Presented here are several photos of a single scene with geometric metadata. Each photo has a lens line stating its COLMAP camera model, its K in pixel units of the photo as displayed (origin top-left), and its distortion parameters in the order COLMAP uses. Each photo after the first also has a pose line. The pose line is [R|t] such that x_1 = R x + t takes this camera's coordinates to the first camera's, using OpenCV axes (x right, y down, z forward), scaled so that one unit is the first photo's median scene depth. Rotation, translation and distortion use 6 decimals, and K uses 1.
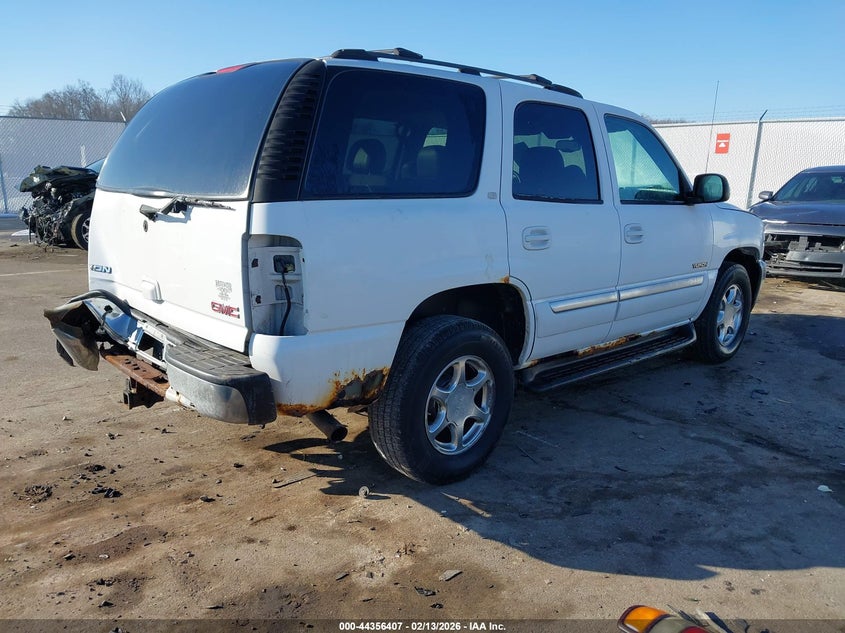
lens RADIAL K [[659.7, 0, 439.7], [0, 659.7, 317.9], [0, 0, 1]] dist [0.007424, 0.004517]
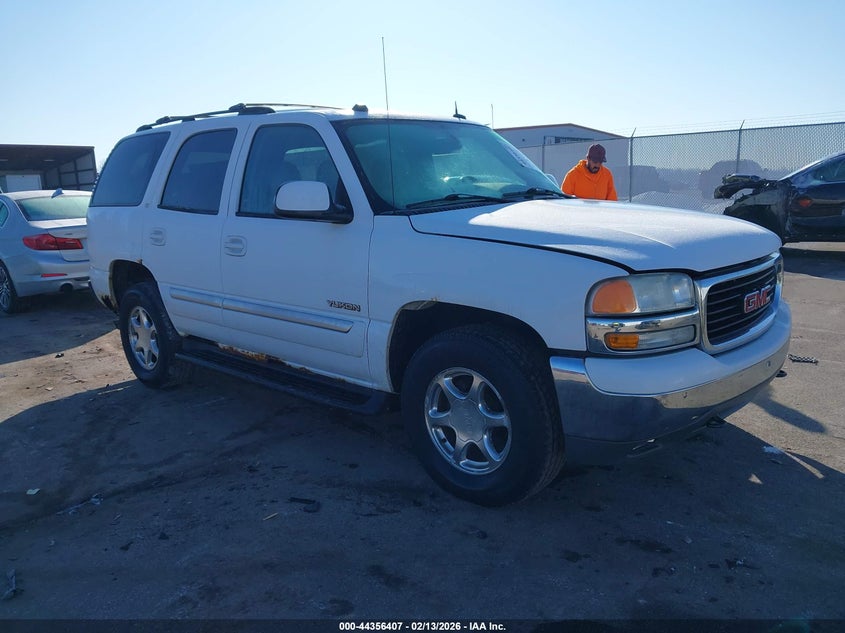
lens RADIAL K [[694.6, 0, 422.5], [0, 694.6, 316.5], [0, 0, 1]] dist [-0.005268, -0.000345]
pose [[0.054376, 0.173782, -0.983282, 1.404832], [-0.183137, 0.969770, 0.161266, -0.253608], [0.981582, 0.171306, 0.084558, 1.246174]]
